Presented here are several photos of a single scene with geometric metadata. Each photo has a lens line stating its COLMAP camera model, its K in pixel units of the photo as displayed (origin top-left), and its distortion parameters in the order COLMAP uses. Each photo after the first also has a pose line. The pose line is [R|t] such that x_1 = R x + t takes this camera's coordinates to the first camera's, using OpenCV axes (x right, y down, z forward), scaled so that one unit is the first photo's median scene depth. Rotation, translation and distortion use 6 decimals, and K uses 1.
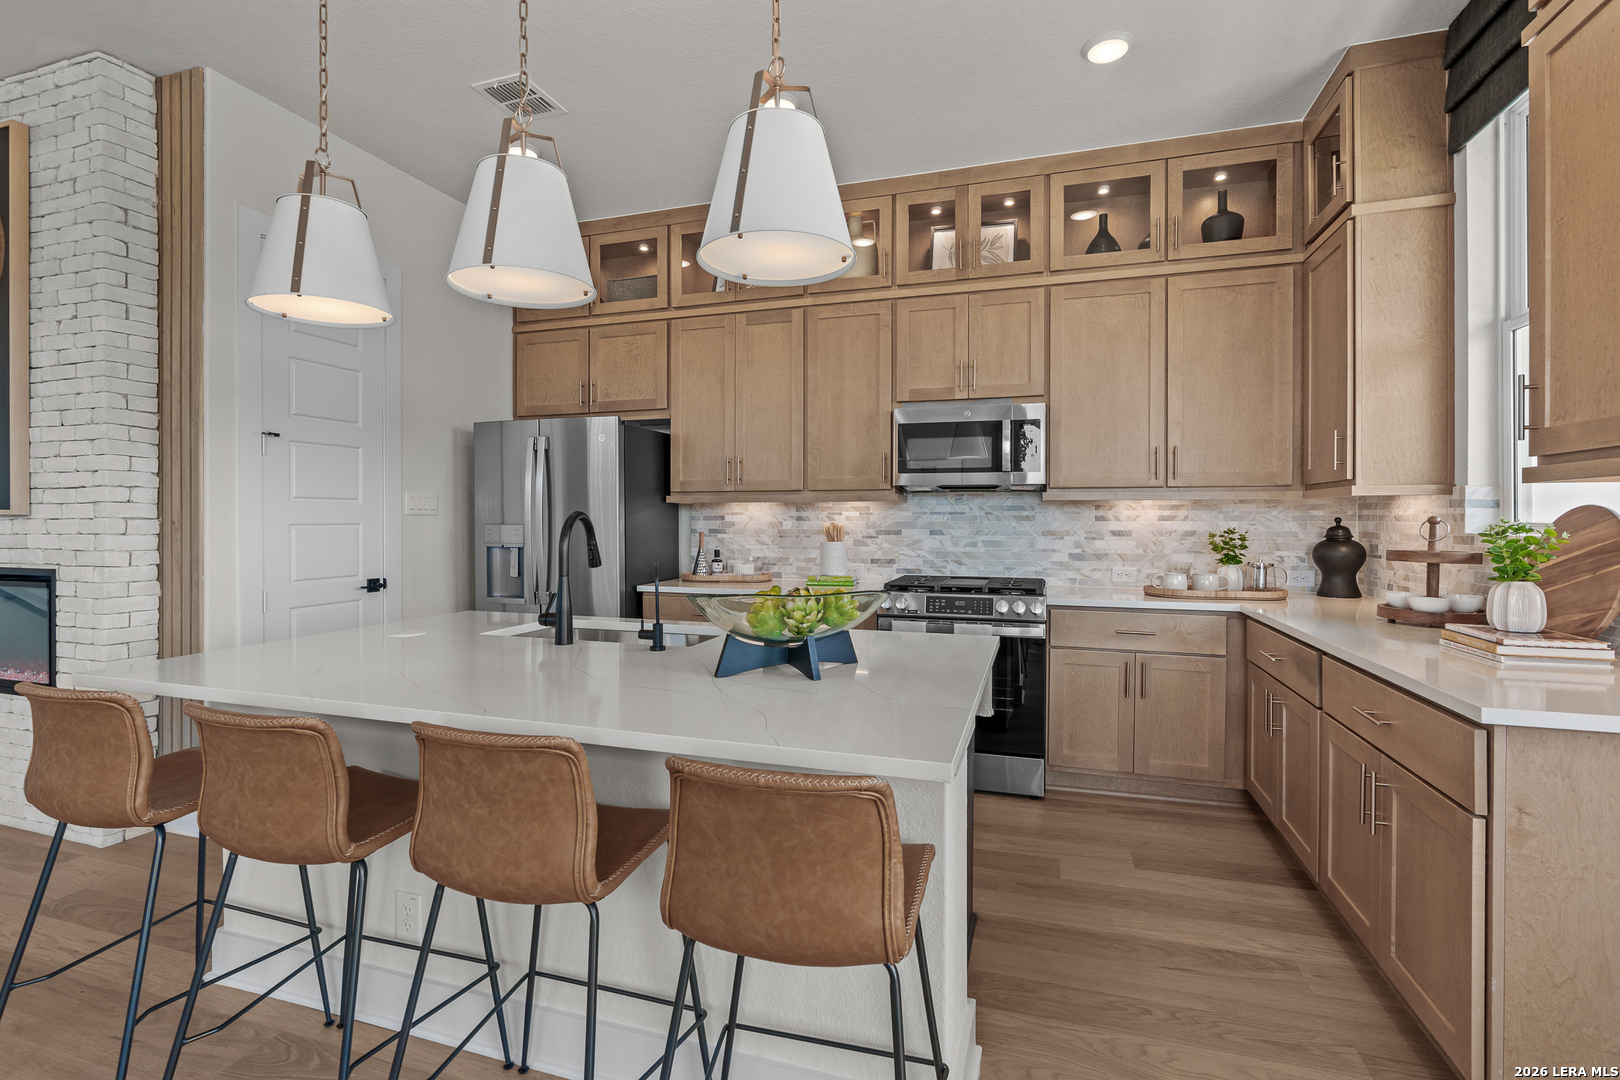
lens RADIAL K [[739.6, 0, 807.9], [0, 739.6, 525.3], [0, 0, 1]] dist [0.000589, 0.000037]
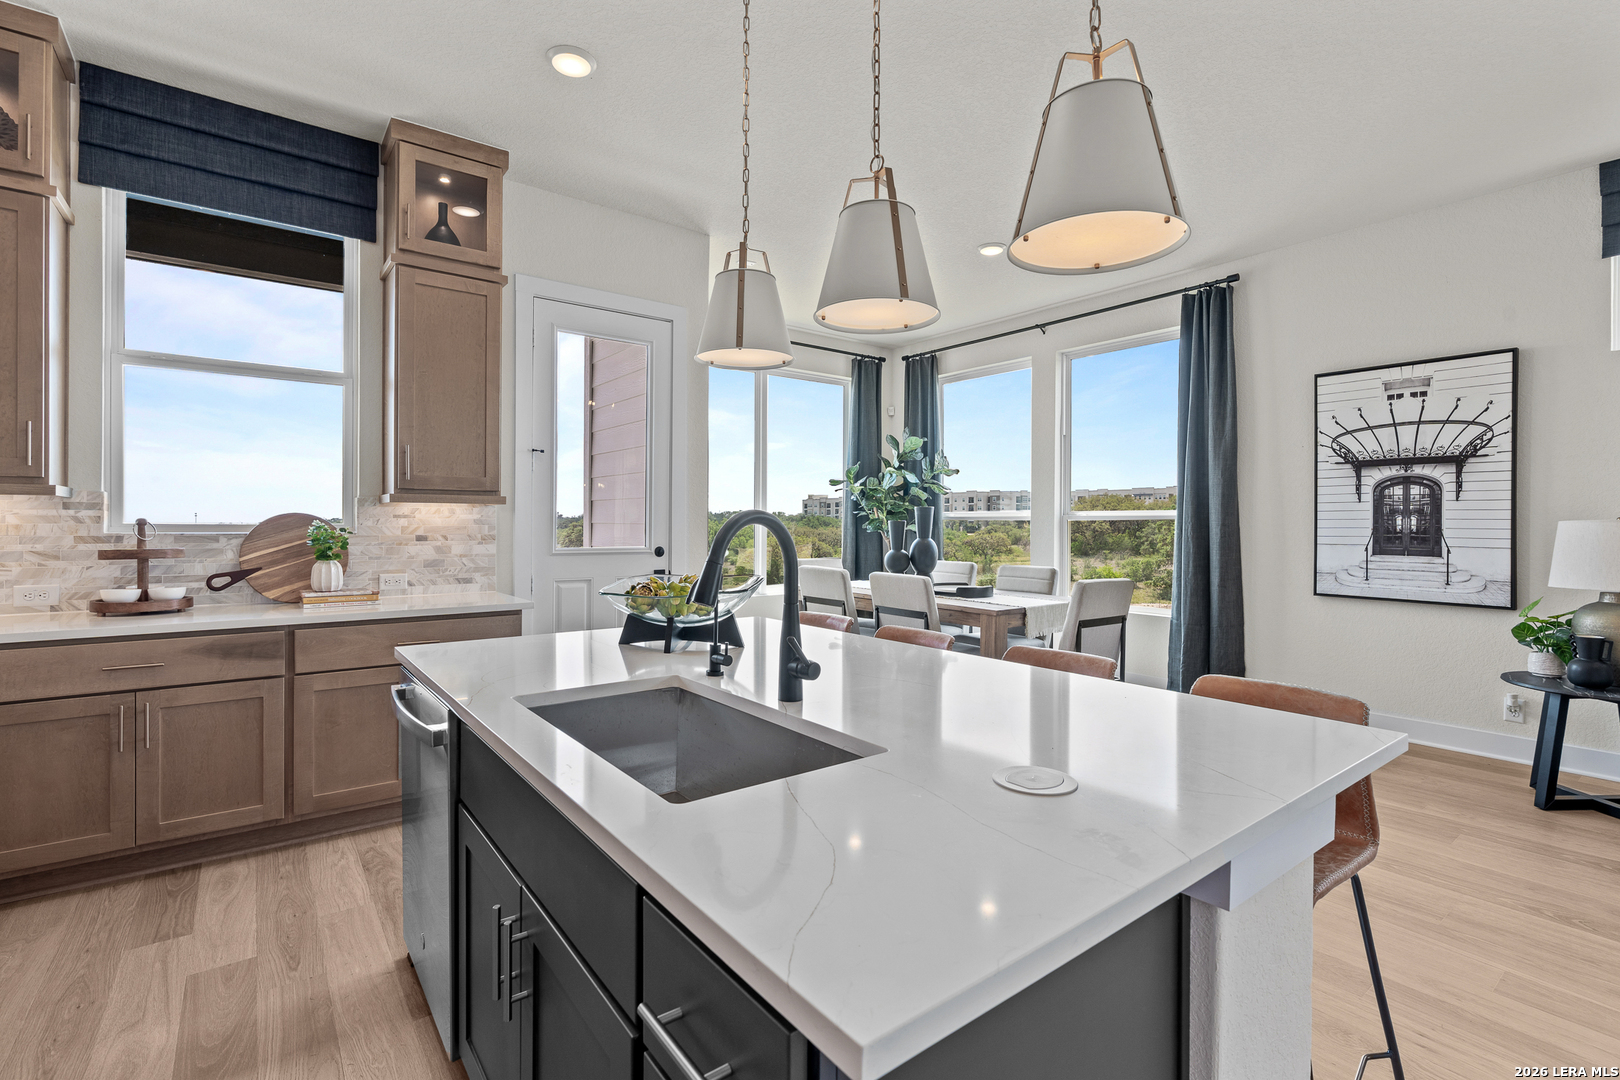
lens RADIAL K [[739.6, 0, 808.6], [0, 739.6, 528.6], [0, 0, 1]] dist [0.000589, 0.000037]
pose [[-0.818939, -0.008116, 0.573823, -0.667750], [0.000202, 0.999896, 0.014431, -0.012813], [-0.573881, 0.011934, -0.818852, 1.391055]]
